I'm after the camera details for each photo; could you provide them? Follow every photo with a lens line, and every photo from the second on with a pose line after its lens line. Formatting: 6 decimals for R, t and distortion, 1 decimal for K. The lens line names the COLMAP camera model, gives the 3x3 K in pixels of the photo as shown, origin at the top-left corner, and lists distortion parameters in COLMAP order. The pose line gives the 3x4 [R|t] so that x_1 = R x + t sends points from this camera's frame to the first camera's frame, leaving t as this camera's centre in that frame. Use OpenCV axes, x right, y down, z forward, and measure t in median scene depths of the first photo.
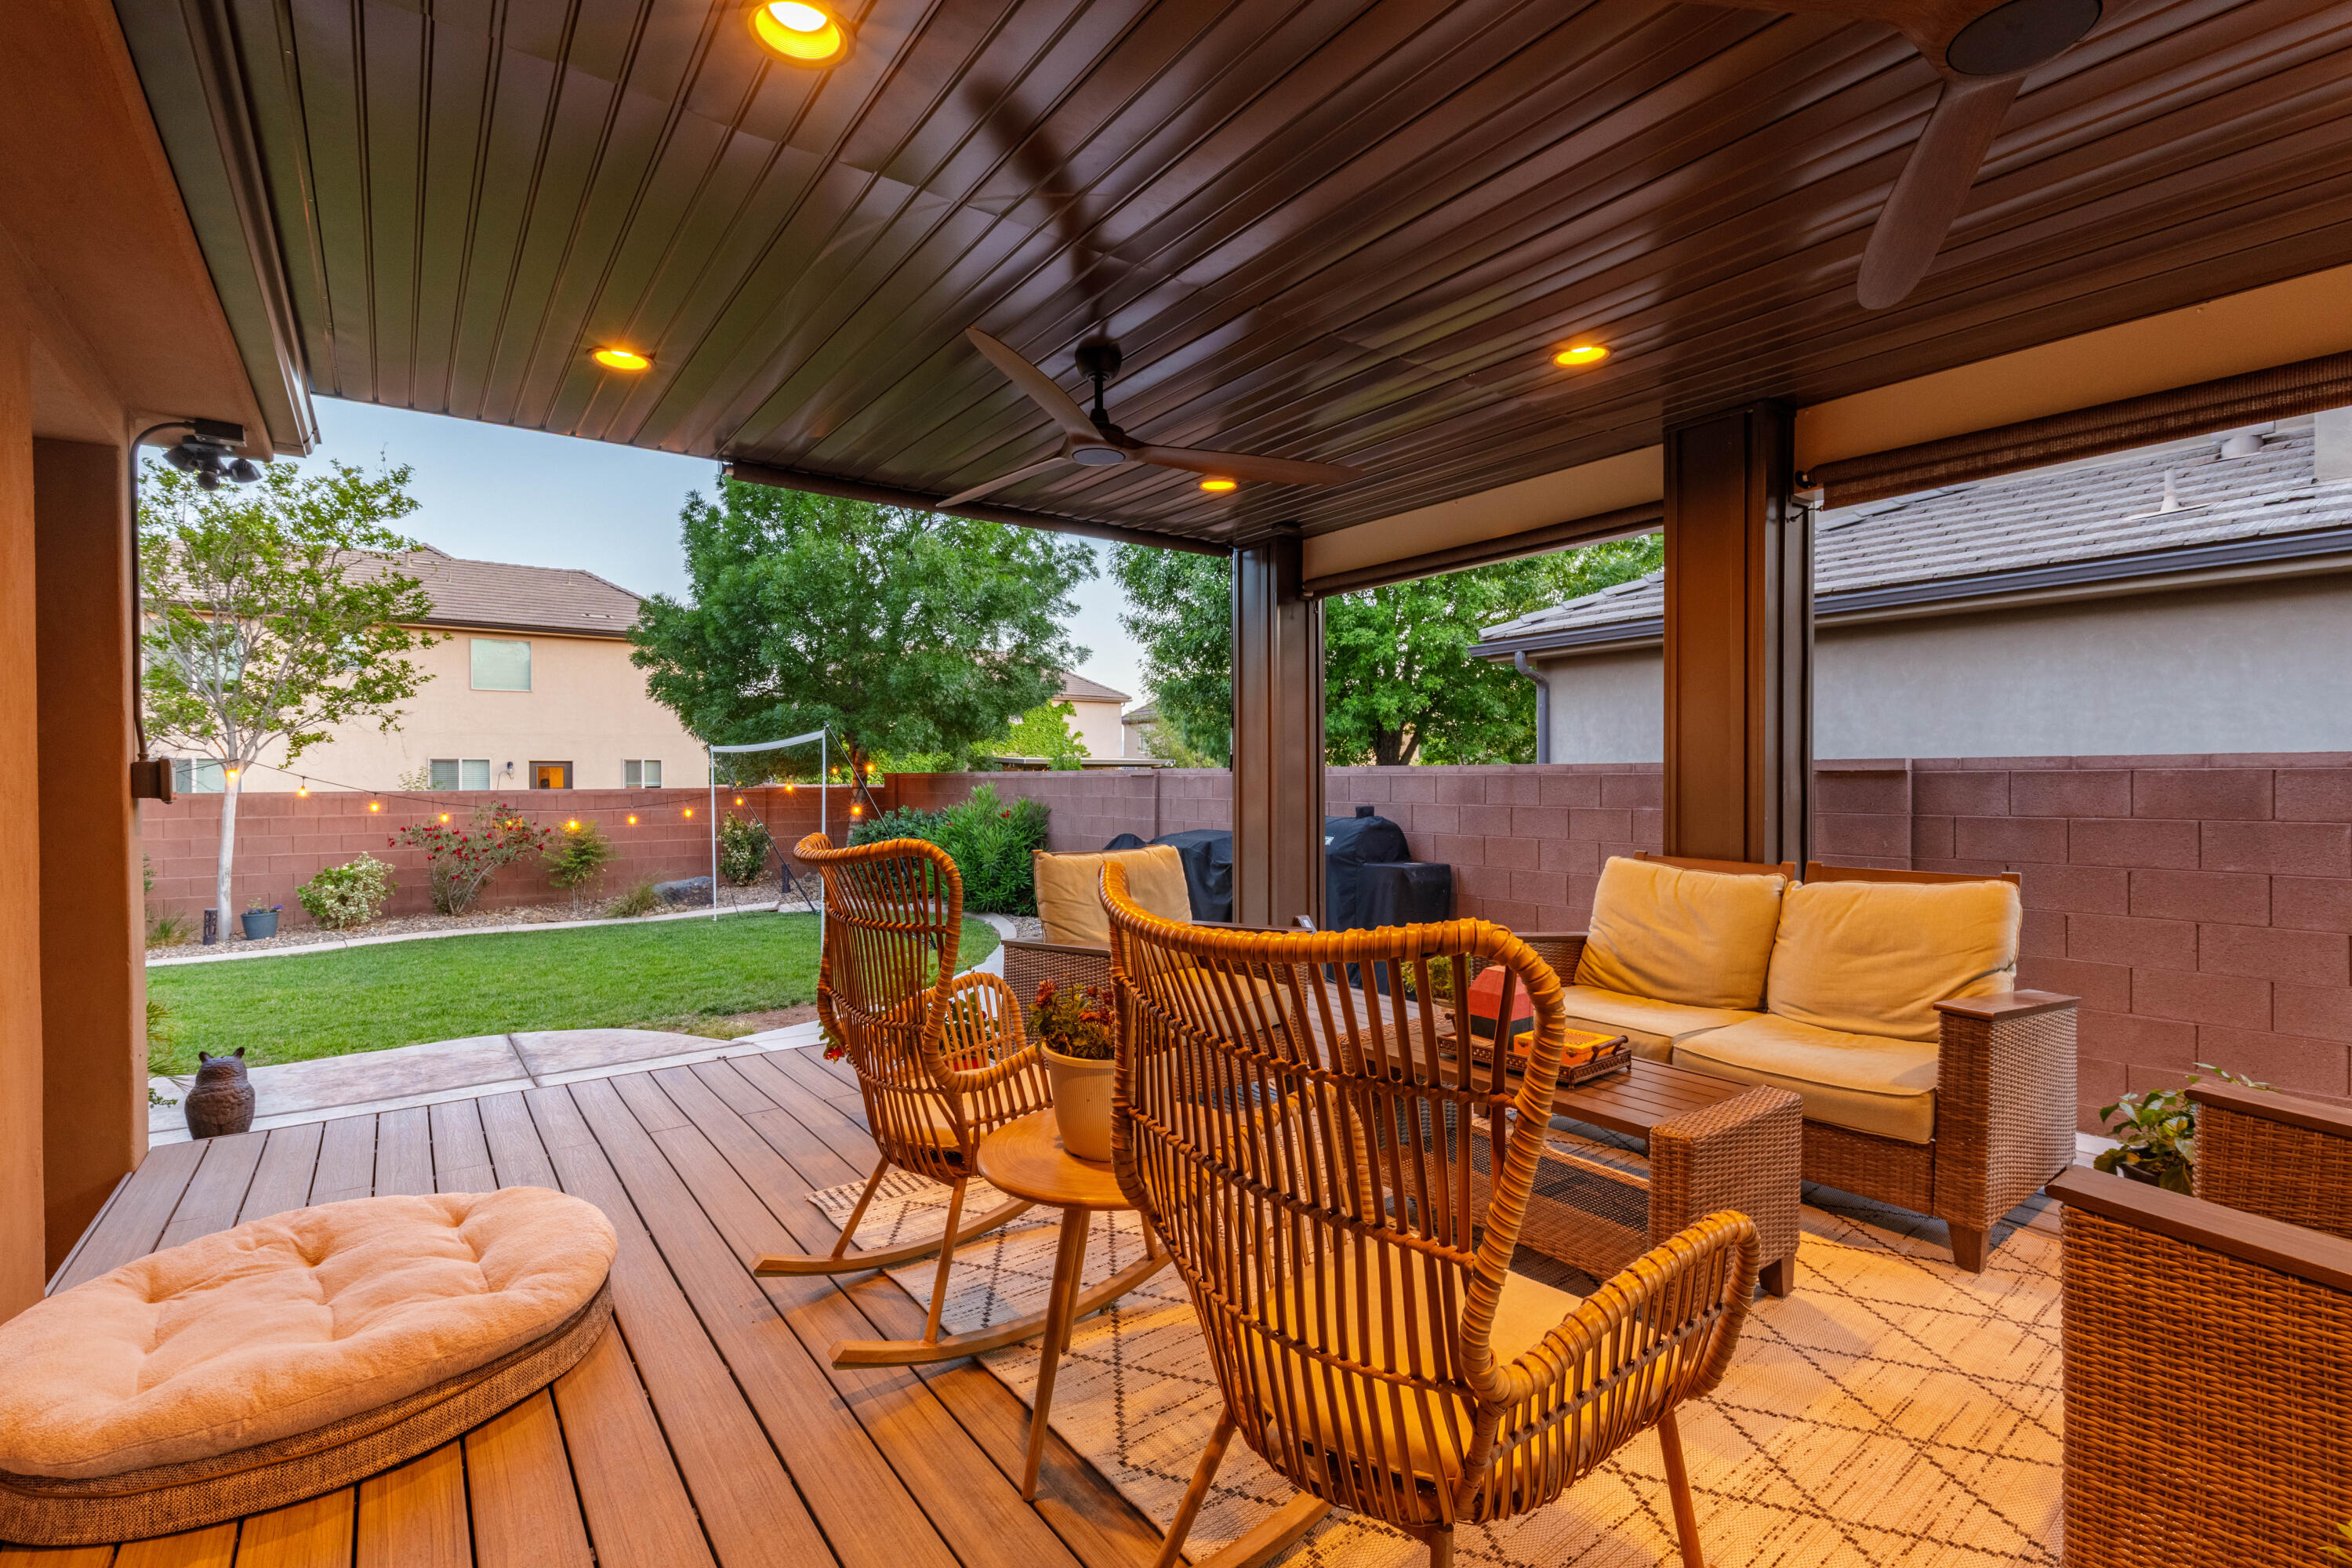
lens RADIAL K [[1033.1, 0, 1148.7], [0, 1033.1, 784.6], [0, 0, 1]] dist [-0.001924, -0.000965]
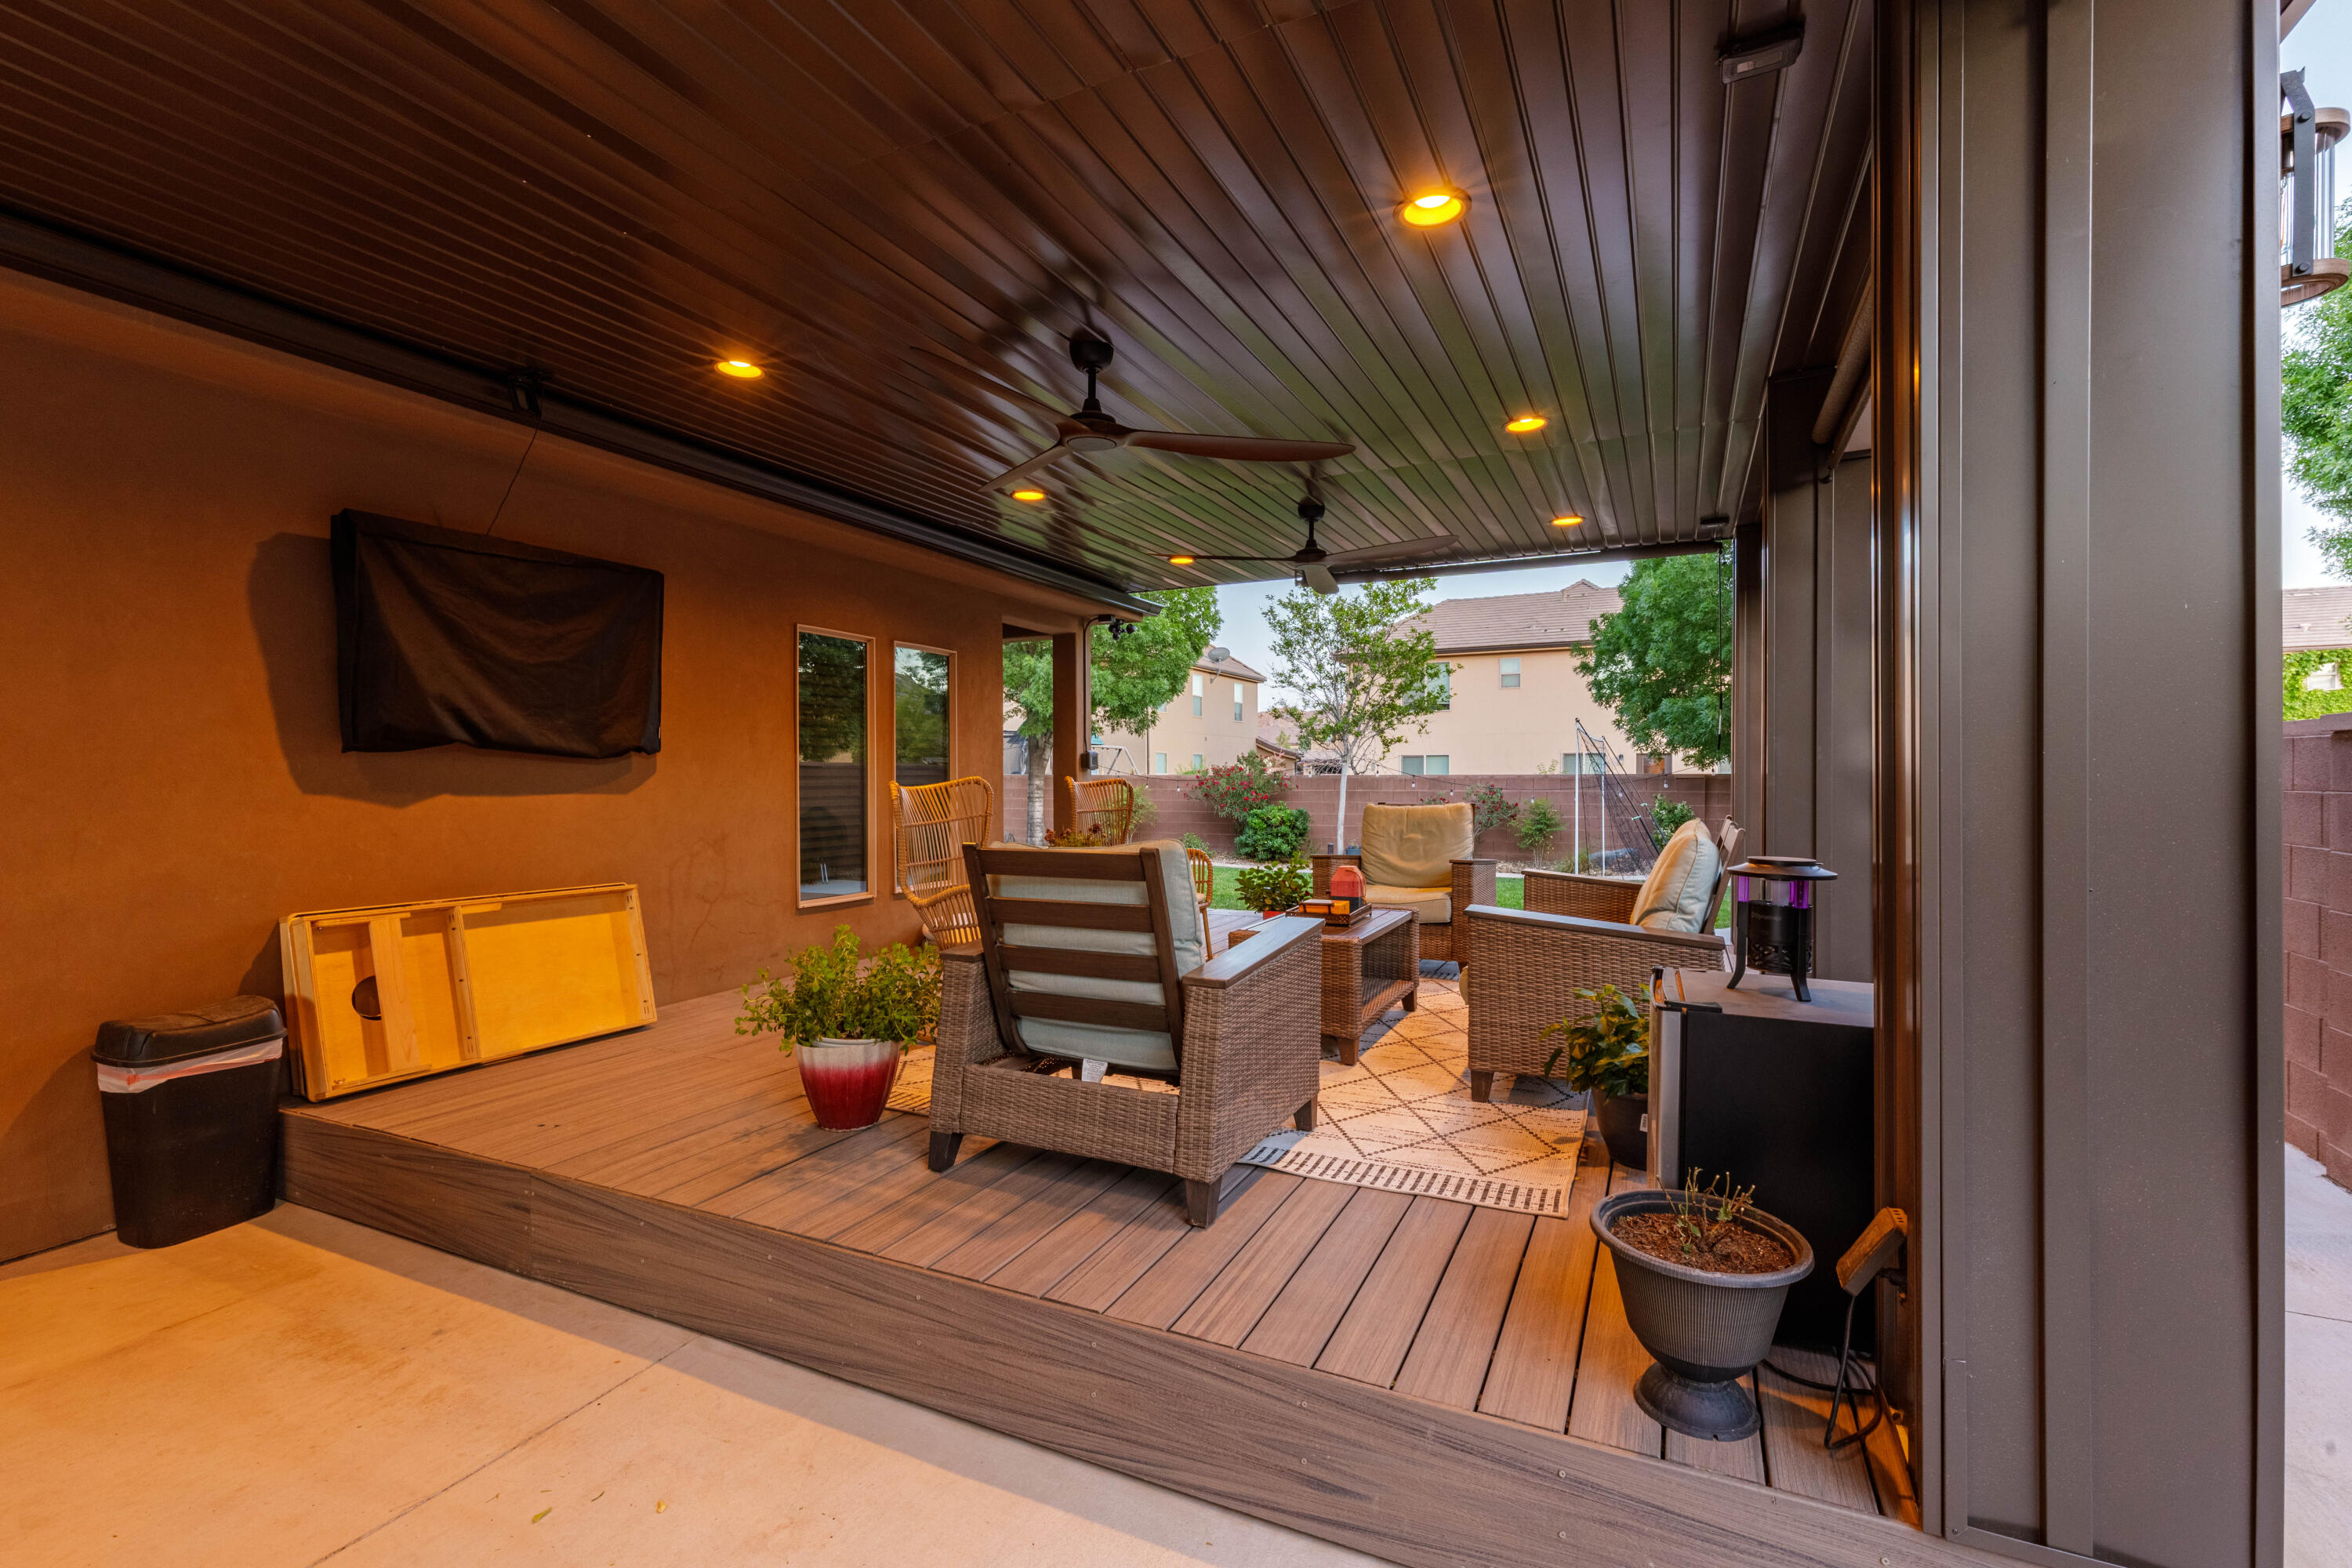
lens RADIAL K [[1056.8, 0, 1176.0], [0, 1056.8, 784.0], [0, 0, 1]] dist [-0.000653, 0.000197]
pose [[0.473631, 0.010652, -0.880659, 0.473030], [-0.007324, 0.999940, 0.008156, 0.010626], [0.880693, 0.002587, 0.473681, -0.011581]]
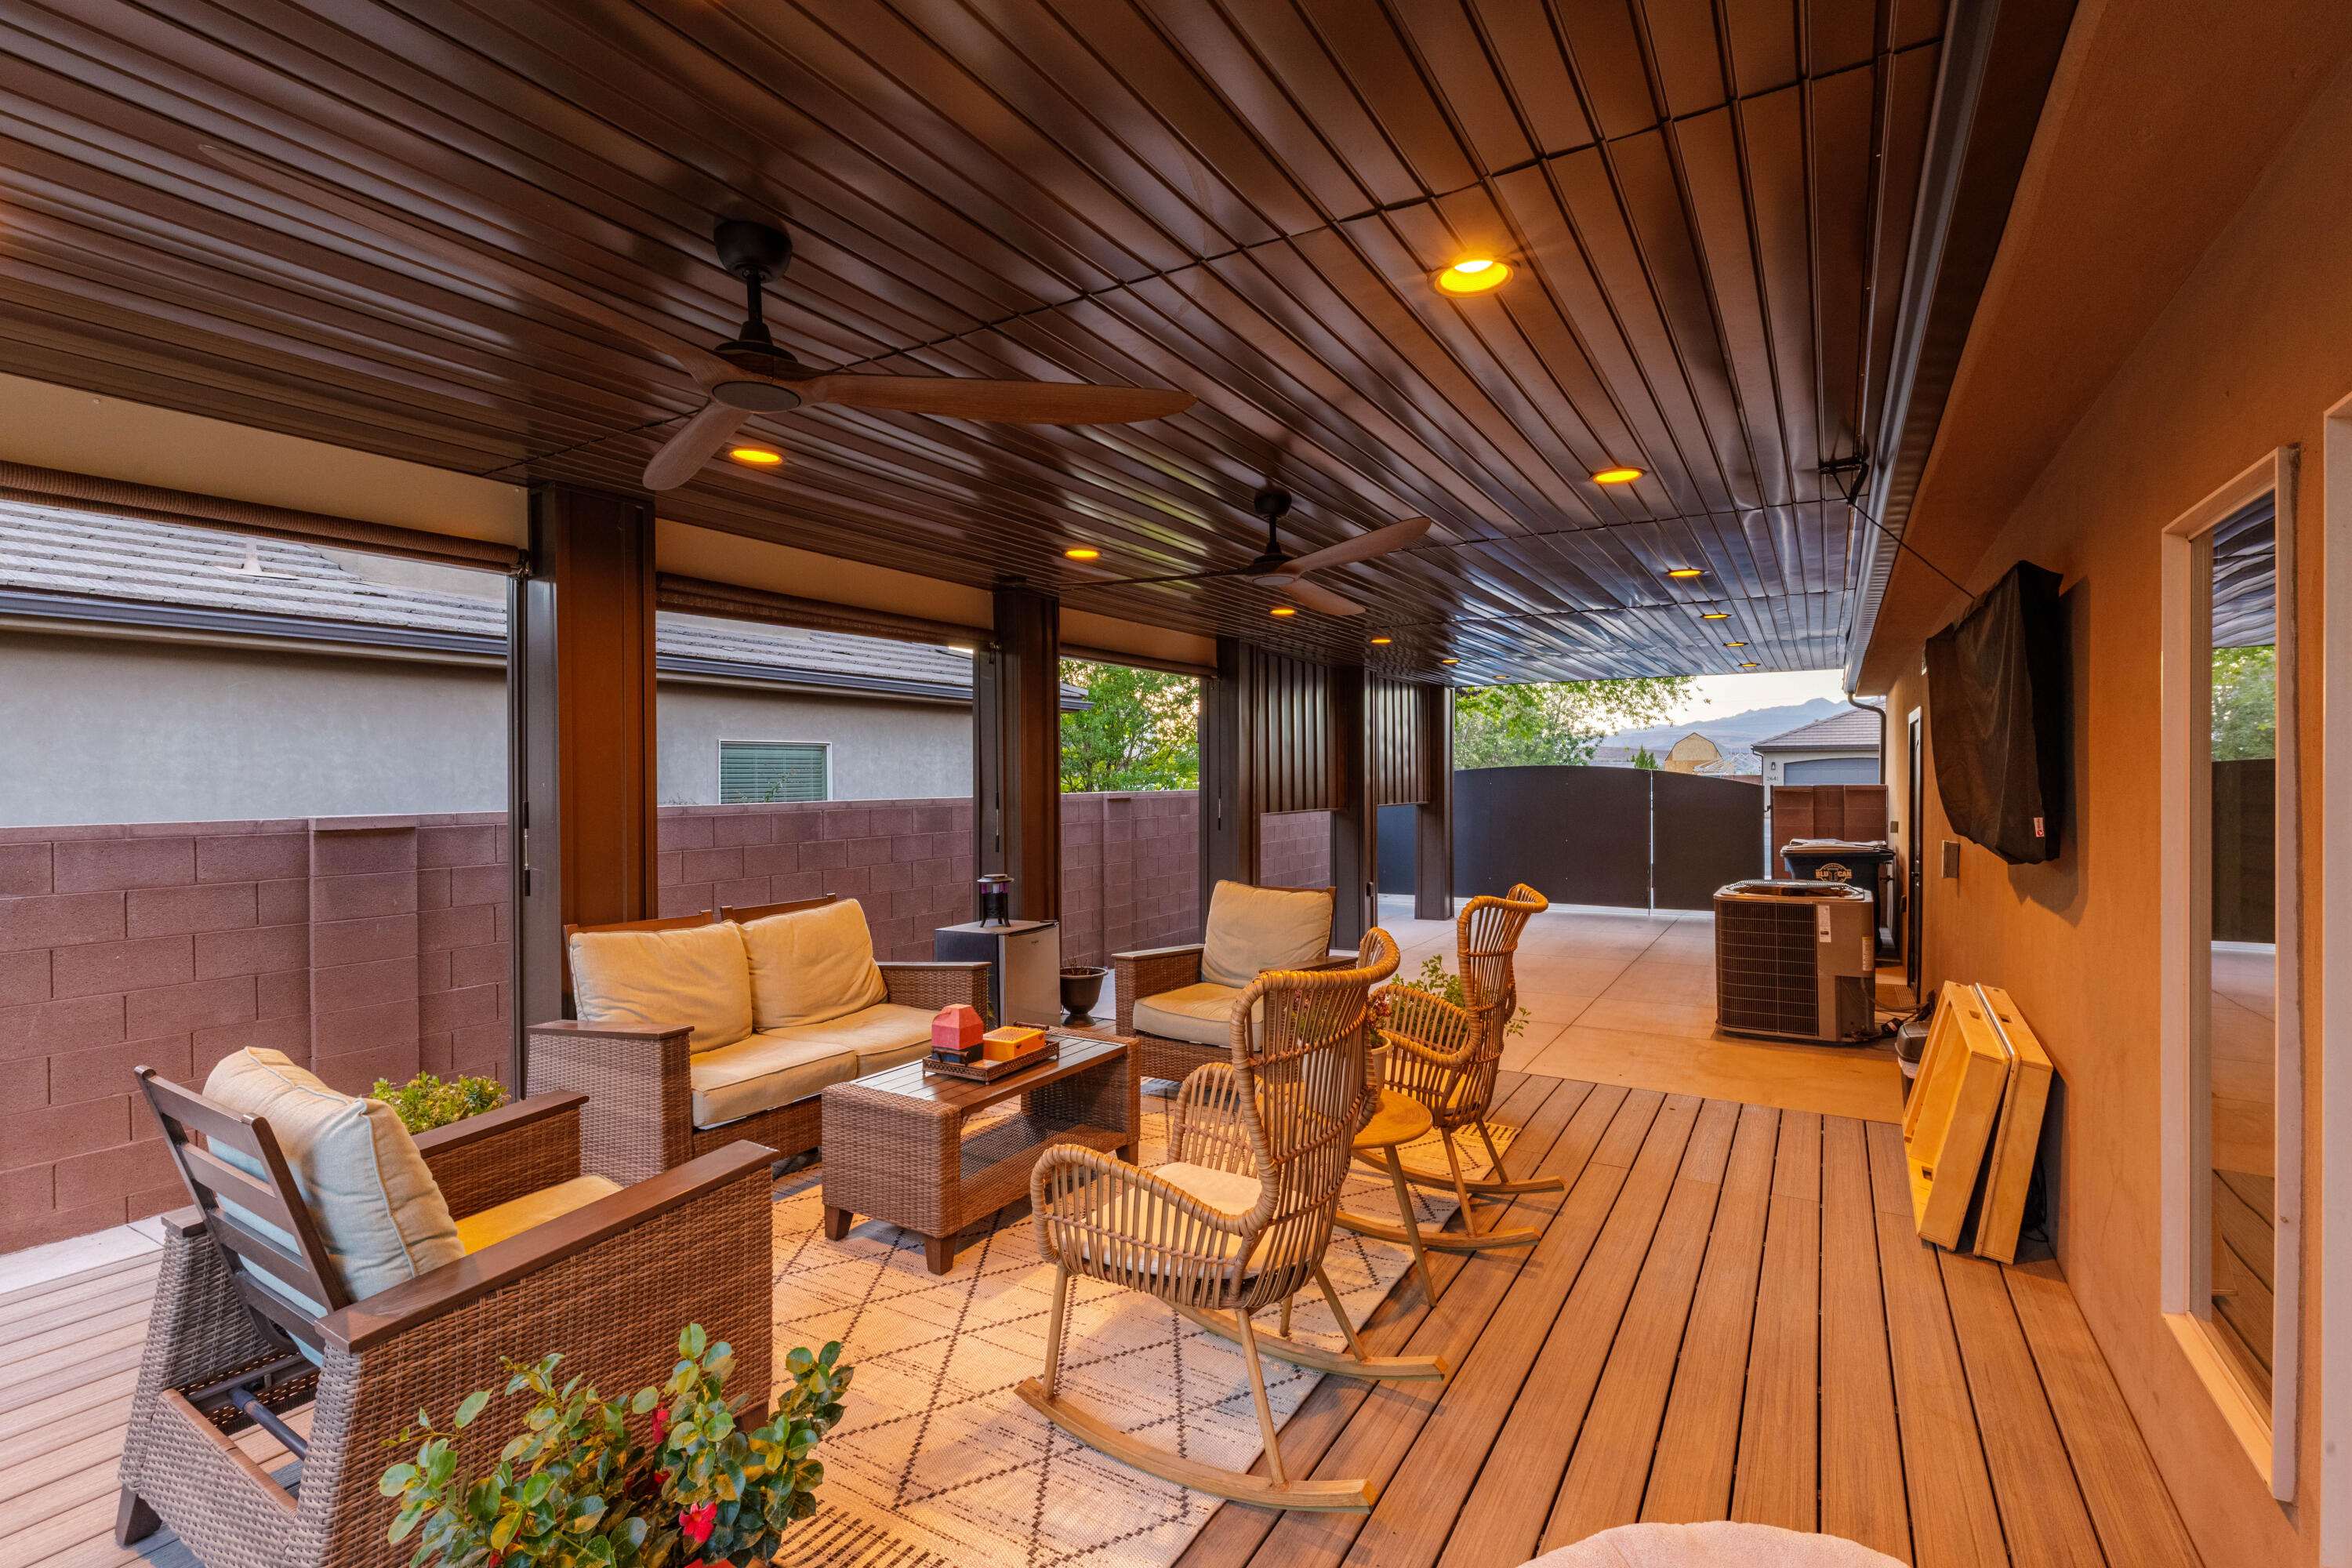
lens RADIAL K [[1039.4, 0, 1228.4], [0, 1039.4, 782.8], [0, 0, 1]] dist [-0.003145, -0.000310]
pose [[-0.408711, 0.000738, 0.912664, -0.157853], [0.015241, 0.999866, 0.006017, -0.015447], [-0.912537, 0.016369, -0.408667, 0.208220]]
